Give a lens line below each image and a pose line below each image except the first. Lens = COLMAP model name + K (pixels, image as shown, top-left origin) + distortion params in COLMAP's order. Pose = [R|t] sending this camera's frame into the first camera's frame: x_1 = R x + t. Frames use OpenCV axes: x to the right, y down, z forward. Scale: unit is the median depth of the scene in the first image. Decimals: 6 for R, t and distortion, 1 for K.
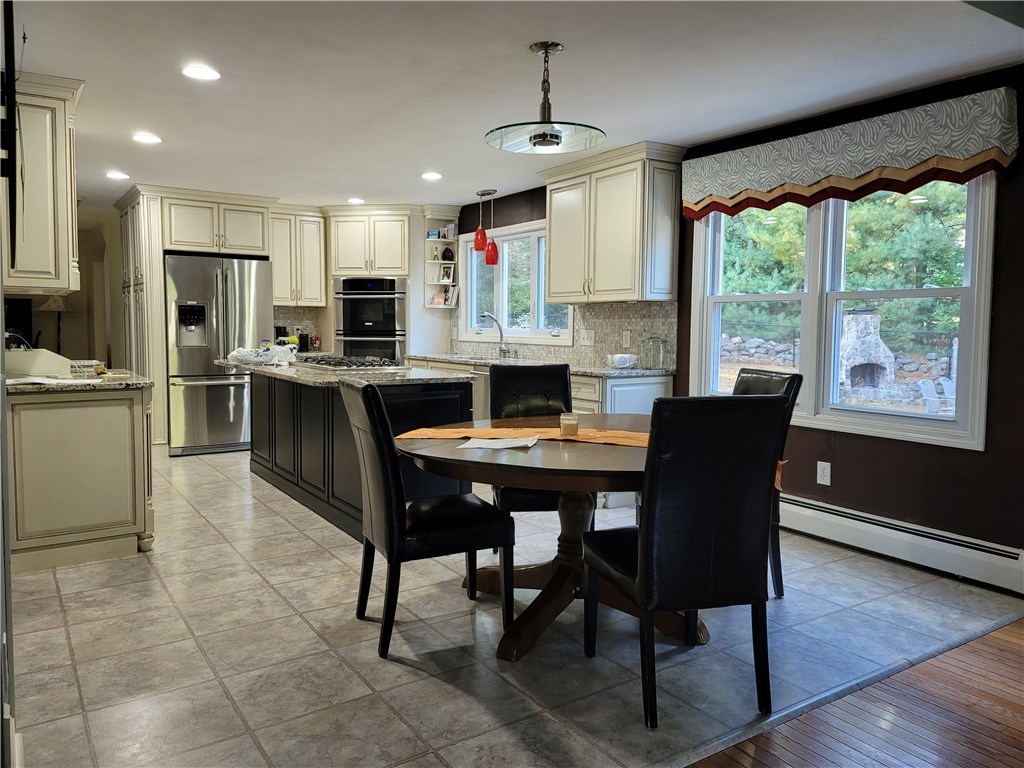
lens RADIAL K [[753.3, 0, 510.1], [0, 753.3, 375.9], [0, 0, 1]] dist [0.052993, -0.001954]
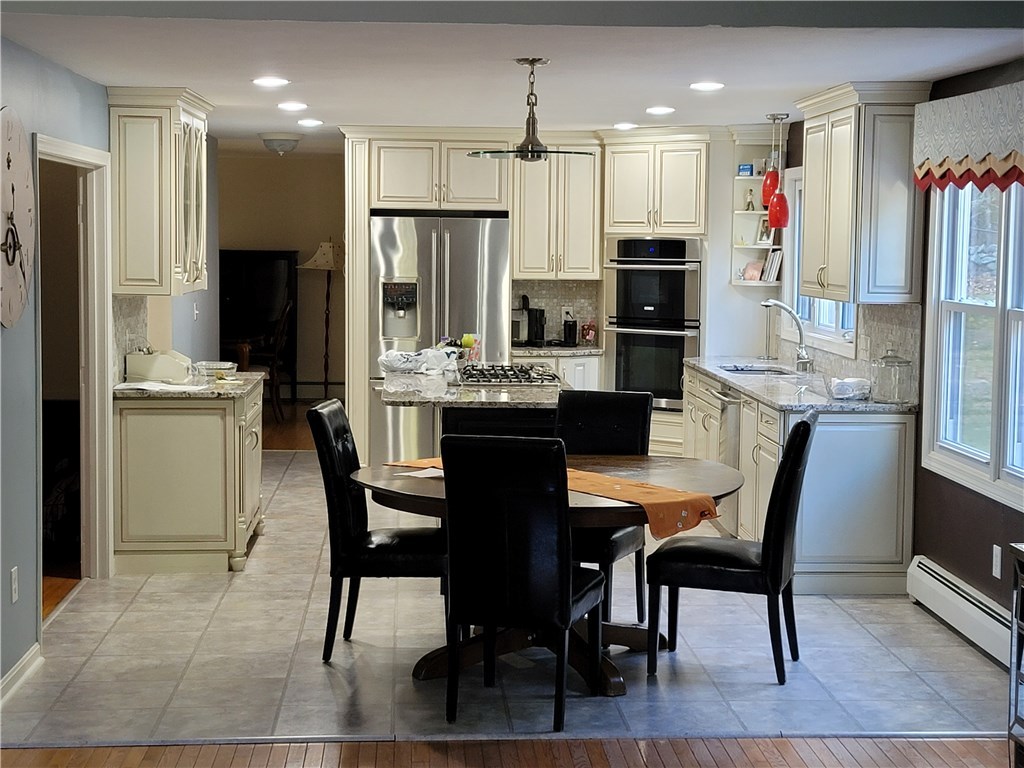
lens RADIAL K [[1782.5, 0, 512.0], [0, 1782.5, 384.0], [0, 0, 1]] dist [0.110289, -0.096461]
pose [[0.863019, 0.044579, -0.503200, 0.493915], [-0.038541, 0.999006, 0.022403, -0.034144], [0.503699, 0.000060, 0.863879, -0.395327]]
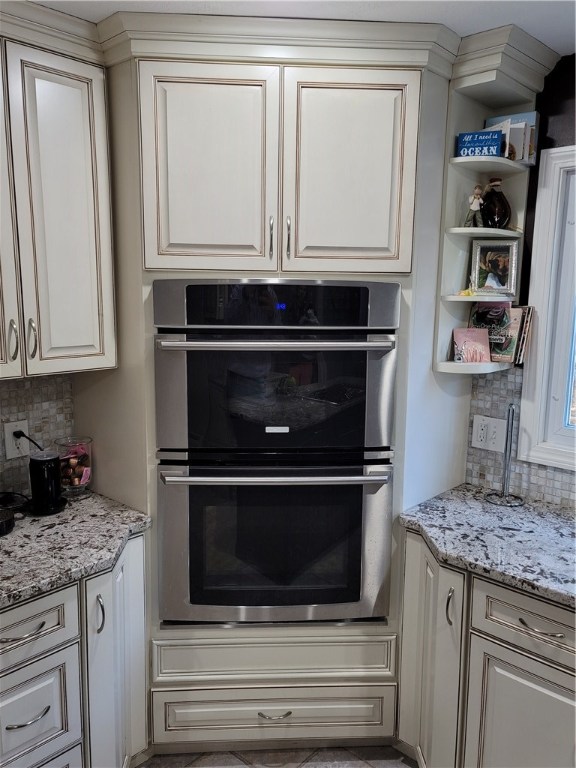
lens RADIAL K [[604.2, 0, 295.0], [0, 604.2, 381.8], [0, 0, 1]] dist [0.059214, -0.007200]
pose [[0.970504, -0.031521, 0.239017, -0.241546], [0.010598, 0.996036, 0.088323, -0.111978], [-0.240853, -0.083184, 0.966990, 0.765215]]
